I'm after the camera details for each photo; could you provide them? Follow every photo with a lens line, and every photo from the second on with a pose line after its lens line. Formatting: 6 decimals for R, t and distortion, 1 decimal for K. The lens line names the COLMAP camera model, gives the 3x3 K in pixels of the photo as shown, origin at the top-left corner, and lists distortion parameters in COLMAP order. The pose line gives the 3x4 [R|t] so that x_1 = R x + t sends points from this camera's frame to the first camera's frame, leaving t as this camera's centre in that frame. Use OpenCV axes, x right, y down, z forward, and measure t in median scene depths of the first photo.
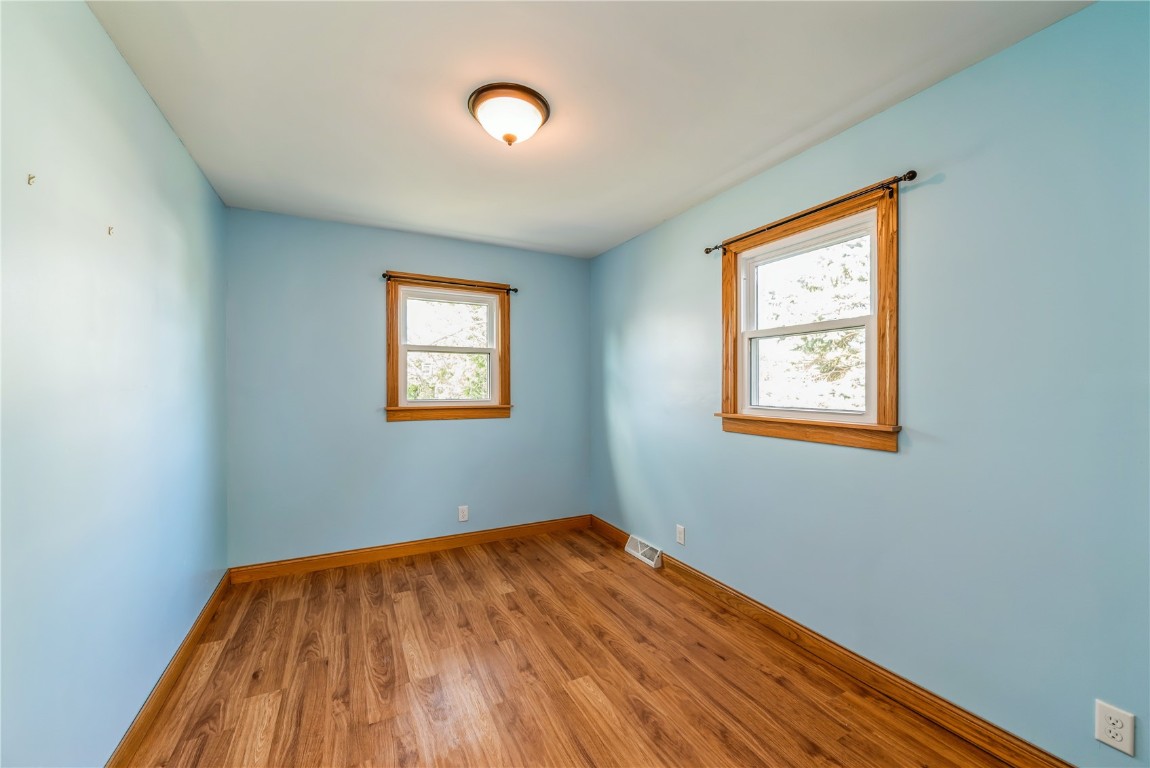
lens RADIAL K [[454.3, 0, 576.6], [0, 454.3, 382.5], [0, 0, 1]] dist [0.000090, 0.000252]
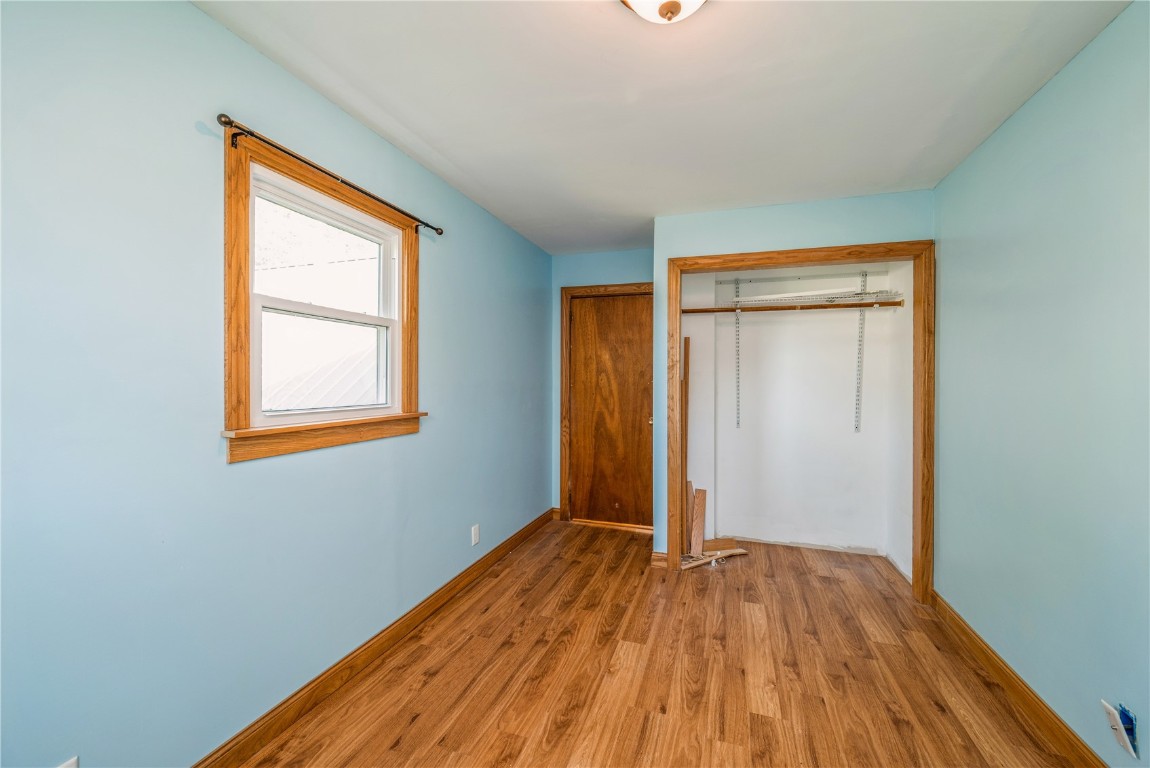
lens RADIAL K [[454.3, 0, 576.6], [0, 454.3, 382.5], [0, 0, 1]] dist [0.000090, 0.000252]
pose [[-0.701950, -0.004191, 0.712214, -0.526369], [-0.007557, 0.999970, -0.001564, 0.009118], [-0.712186, -0.006480, -0.701961, 1.577931]]
